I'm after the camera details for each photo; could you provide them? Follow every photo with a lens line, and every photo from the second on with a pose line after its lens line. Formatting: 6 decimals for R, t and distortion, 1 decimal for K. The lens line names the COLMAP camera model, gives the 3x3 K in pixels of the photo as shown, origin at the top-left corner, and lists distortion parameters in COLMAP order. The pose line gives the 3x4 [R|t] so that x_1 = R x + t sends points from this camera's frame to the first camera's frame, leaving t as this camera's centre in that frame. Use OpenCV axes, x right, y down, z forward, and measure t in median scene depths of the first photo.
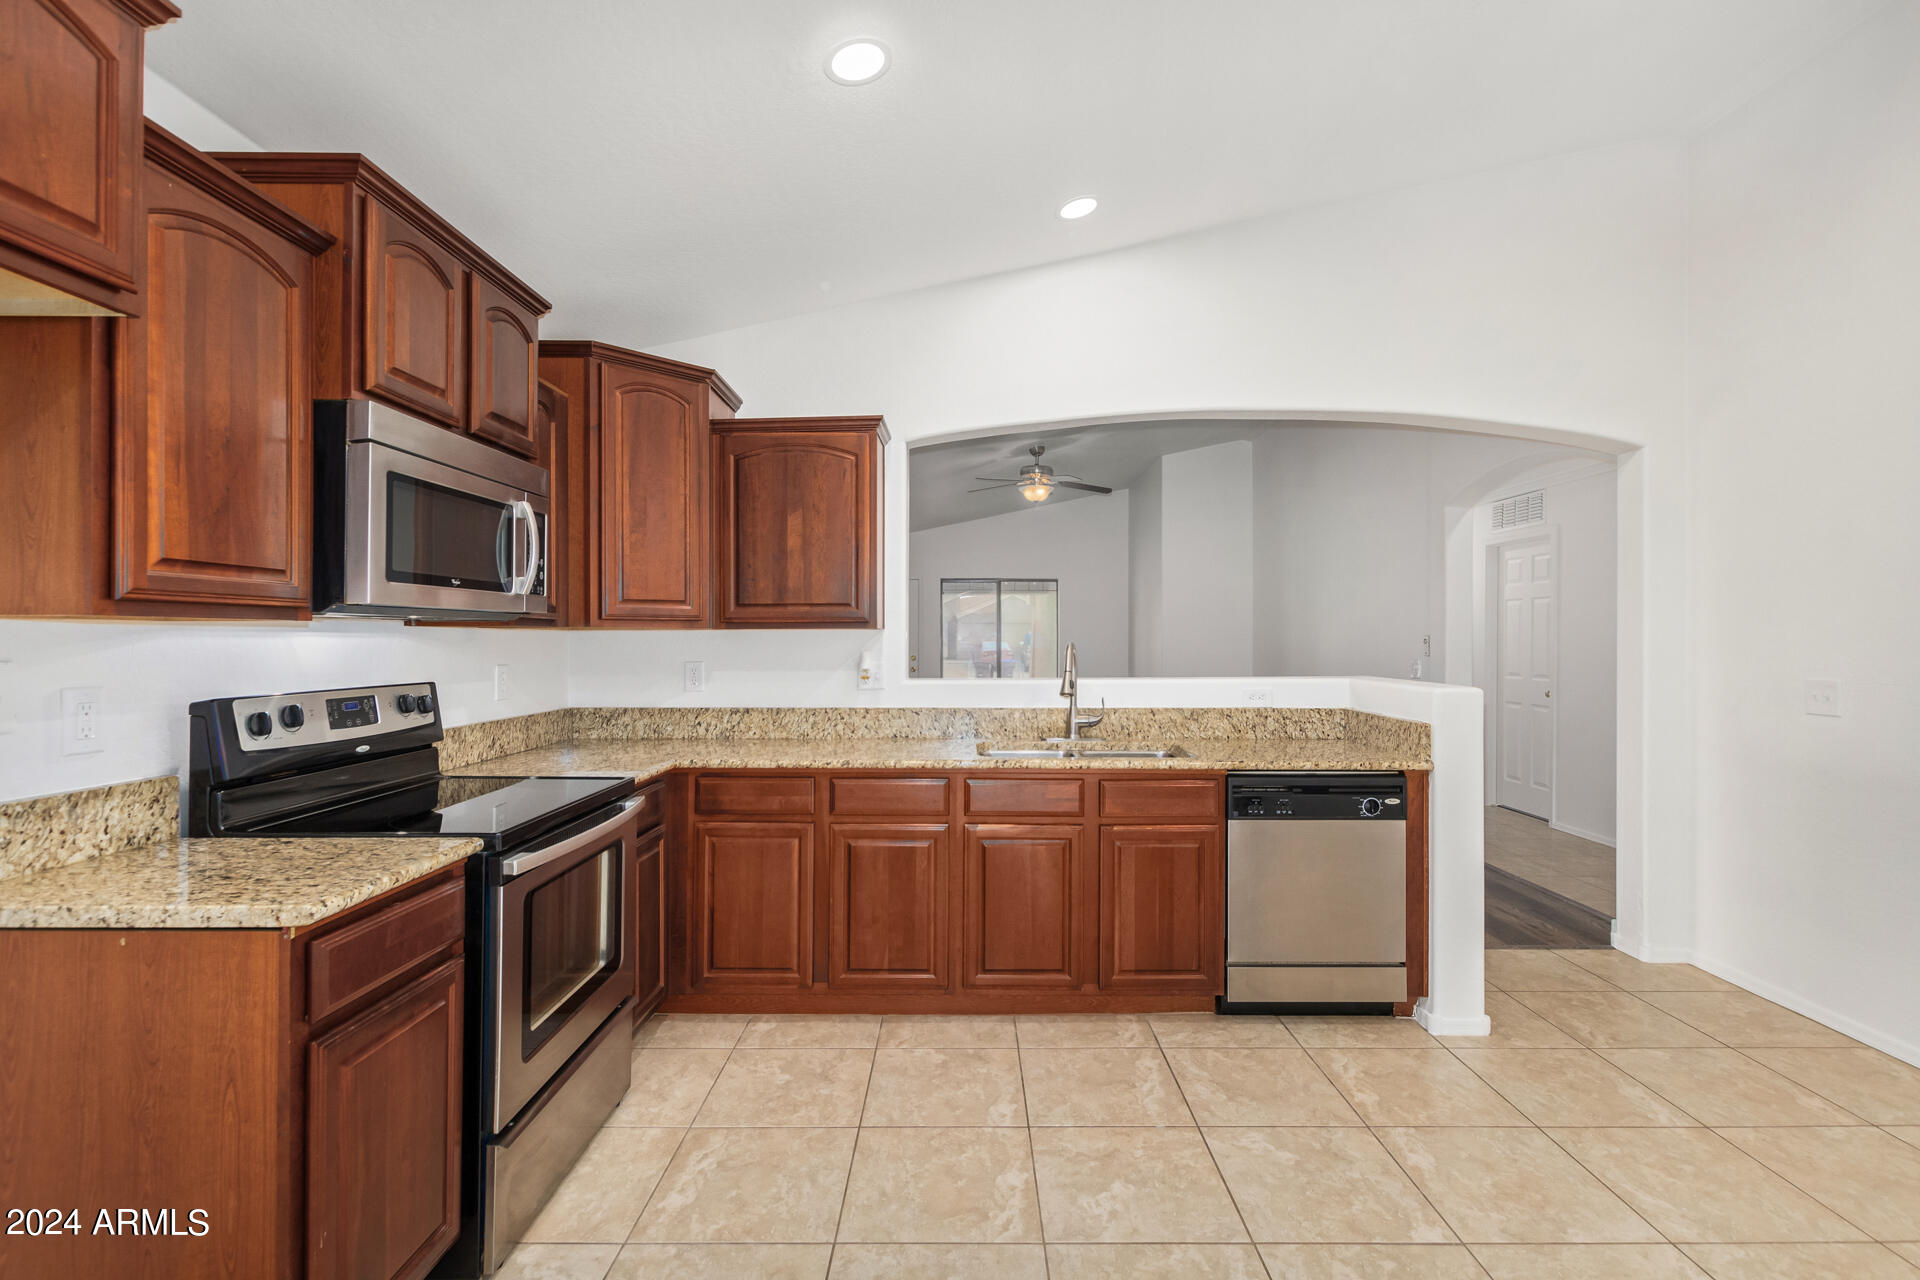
lens RADIAL K [[880.4, 0, 968.7], [0, 880.4, 638.0], [0, 0, 1]] dist [0.008765, -0.005937]
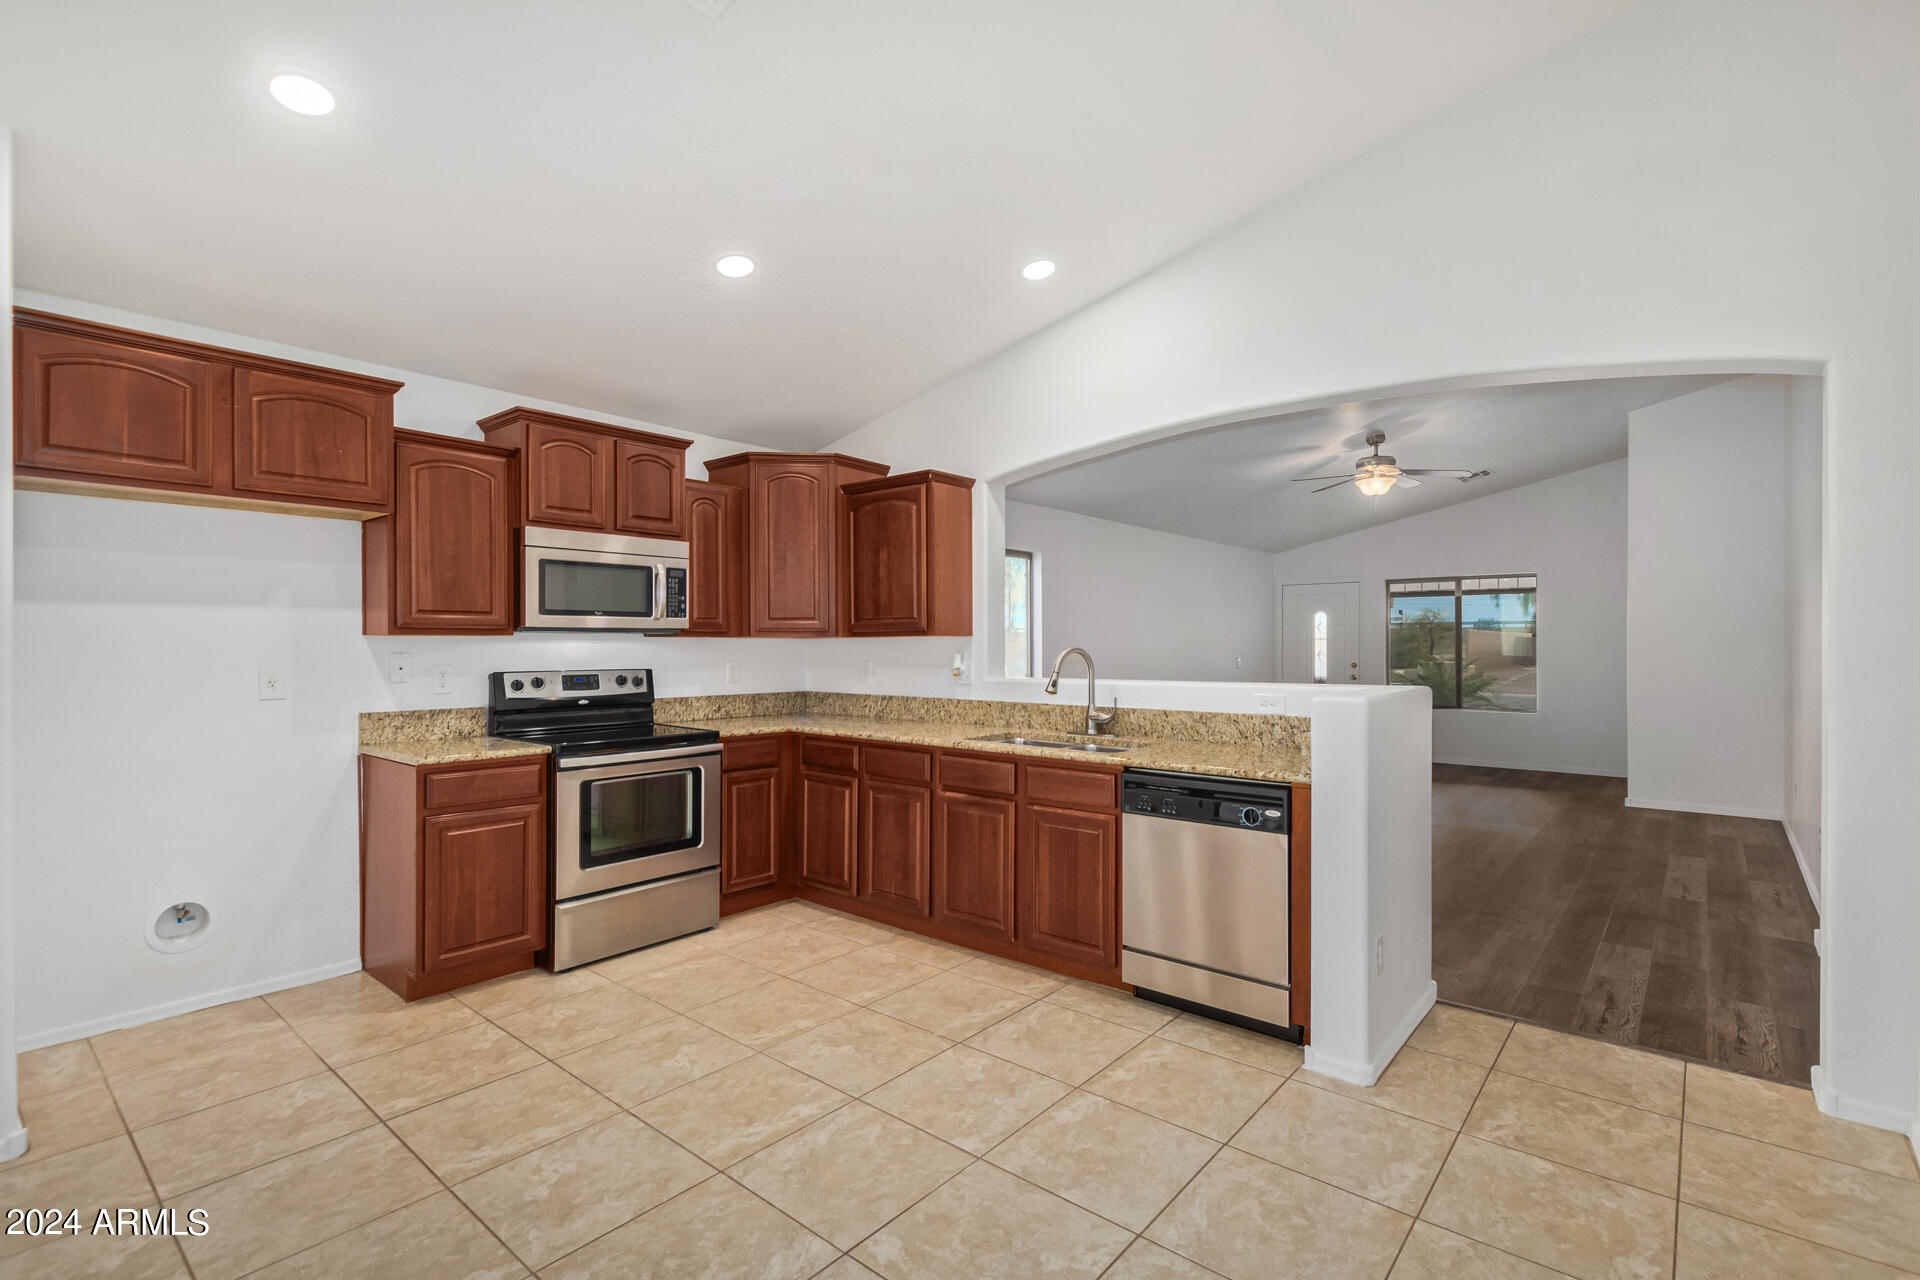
lens RADIAL K [[876.8, 0, 971.9], [0, 876.8, 647.7], [0, 0, 1]] dist [0.004115, -0.000458]
pose [[0.769398, 0.001165, -0.638768, 0.859704], [0.001267, 0.999994, 0.003350, 0.002571], [0.638768, -0.003387, 0.769392, 0.065037]]
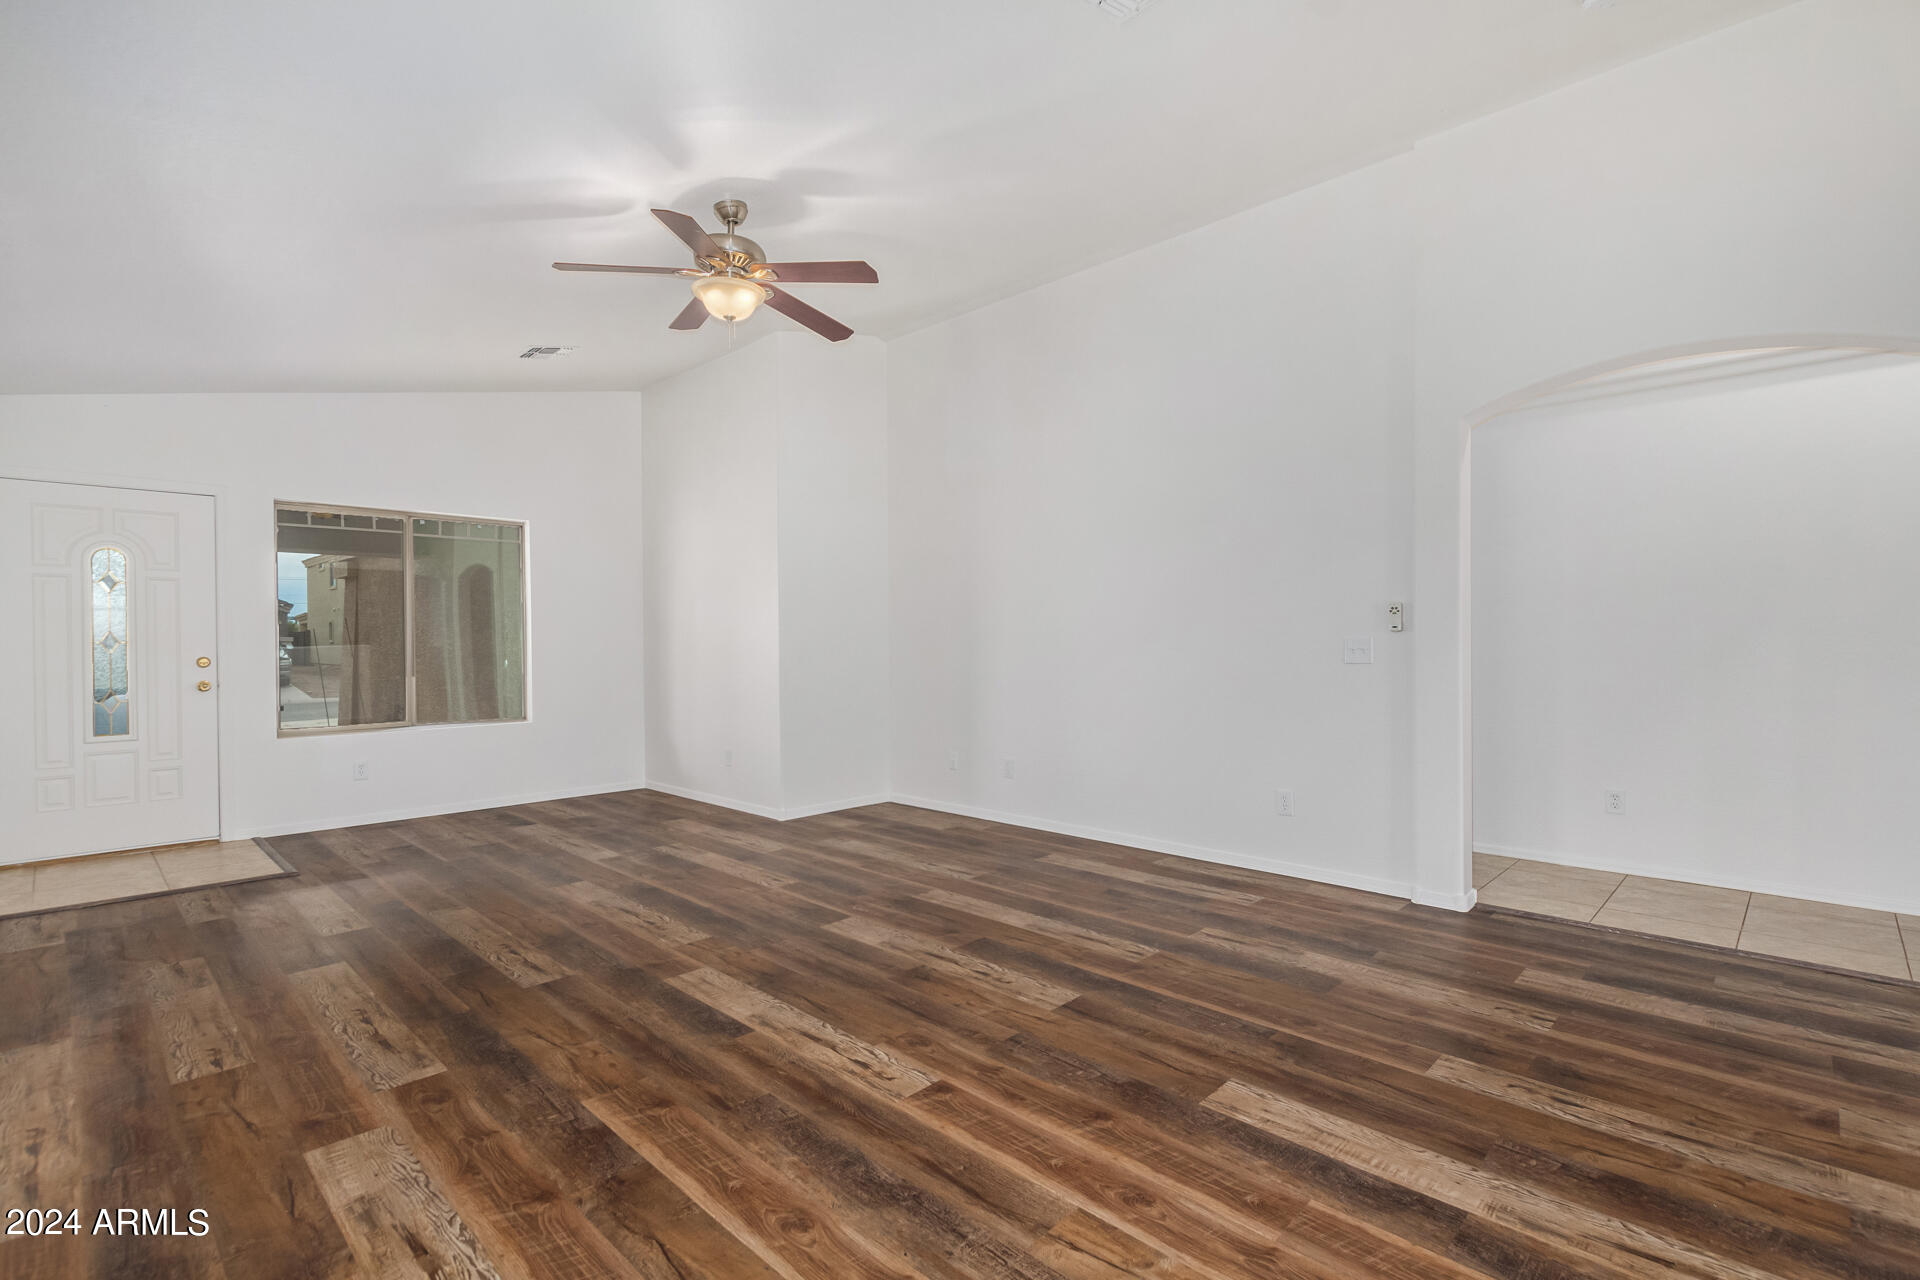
lens RADIAL K [[880.4, 0, 968.7], [0, 880.4, 638.0], [0, 0, 1]] dist [0.008765, -0.005937]
pose [[0.692112, -0.003485, 0.721782, -0.499101], [0.005755, 0.999983, -0.000690, 0.051484], [-0.721767, 0.004631, 0.692120, 1.501833]]
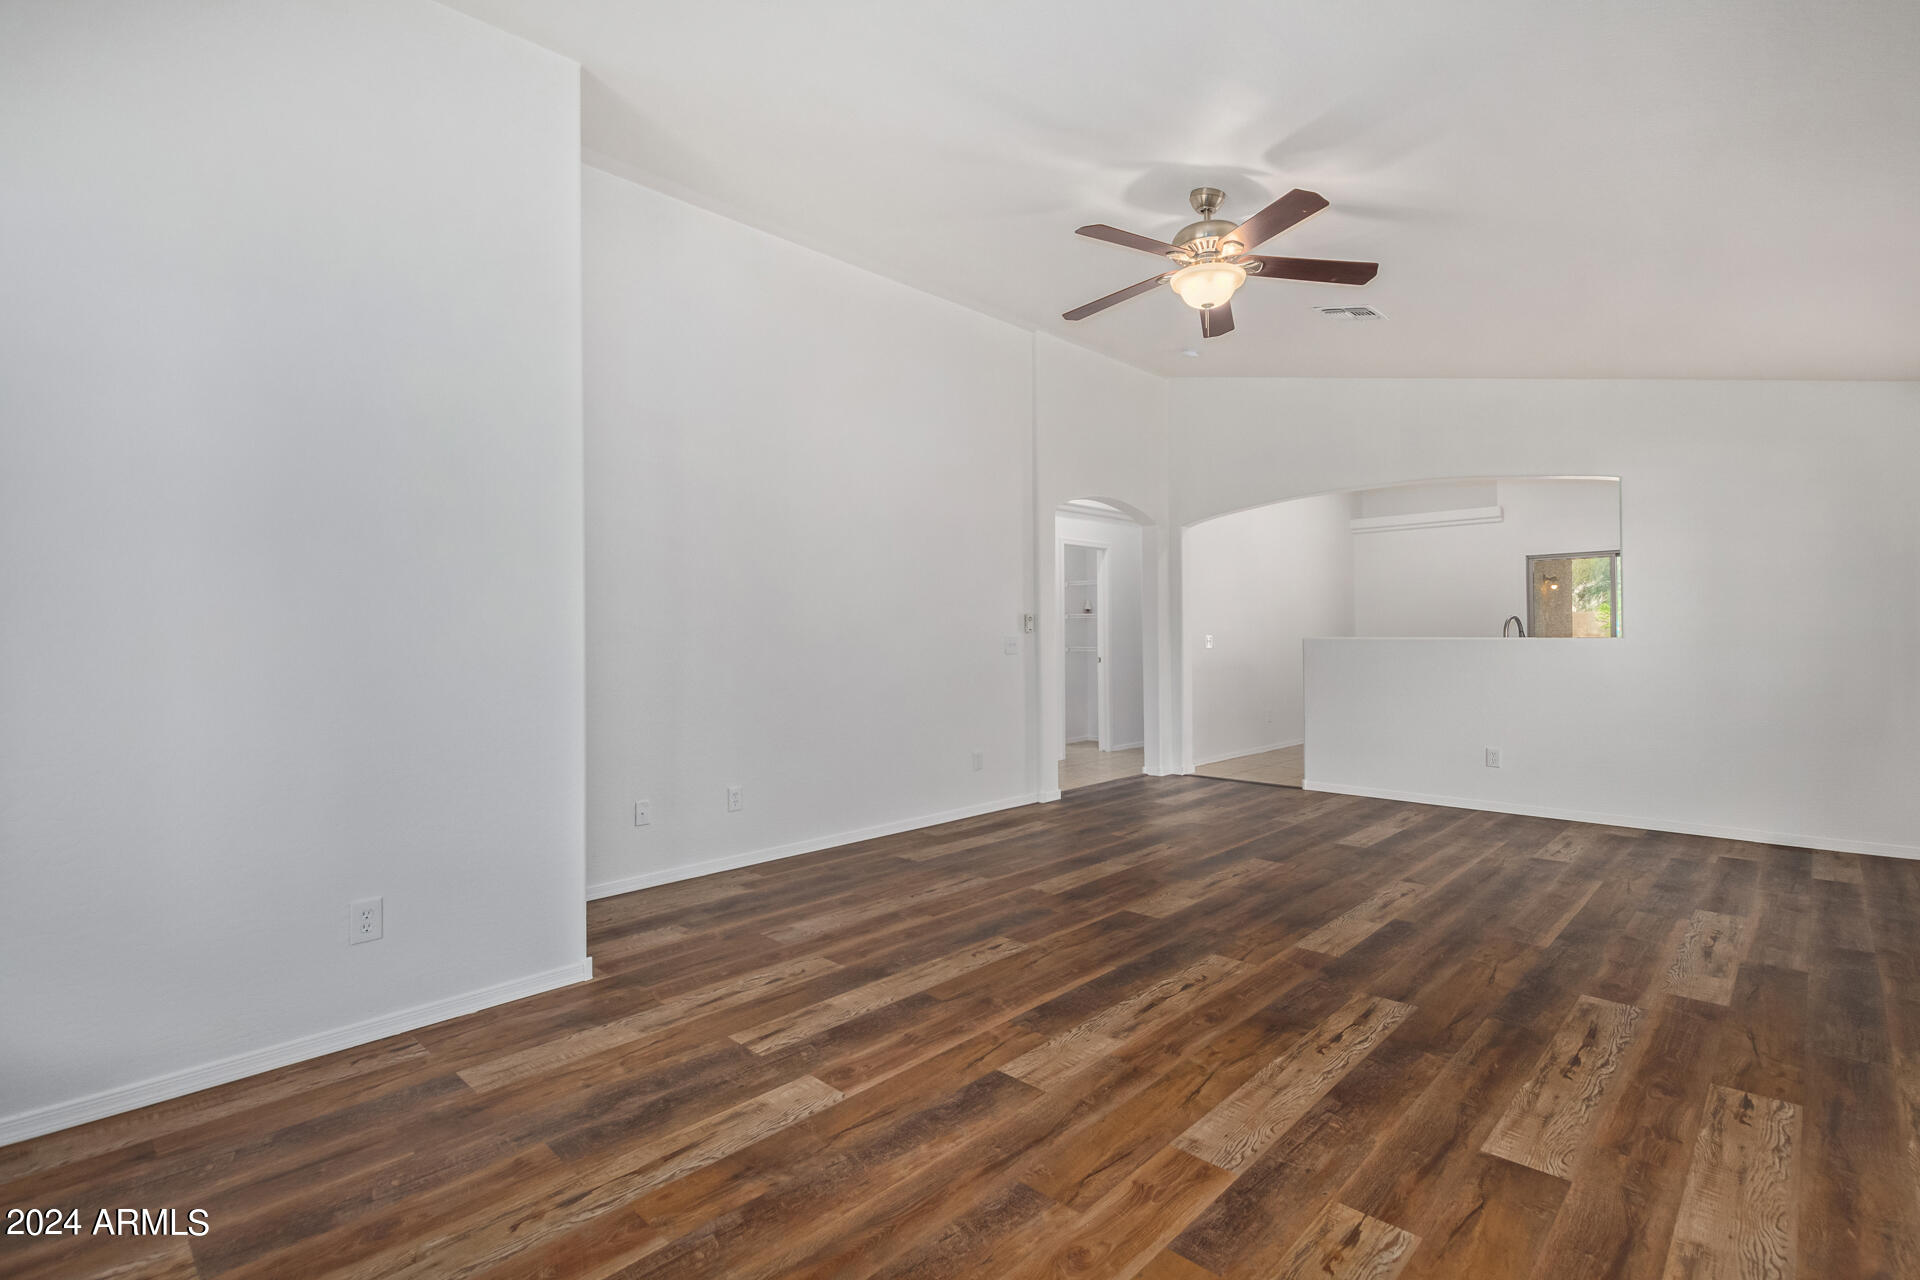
lens RADIAL K [[902.9, 0, 960.0], [0, 902.9, 640.0], [0, 0, 1]] dist [0.001731, -0.001521]
pose [[-0.723208, 0.000004, 0.690631, -0.431229], [0.006006, 0.999962, 0.006284, 0.047400], [-0.690604, 0.008693, -0.723180, 3.755461]]
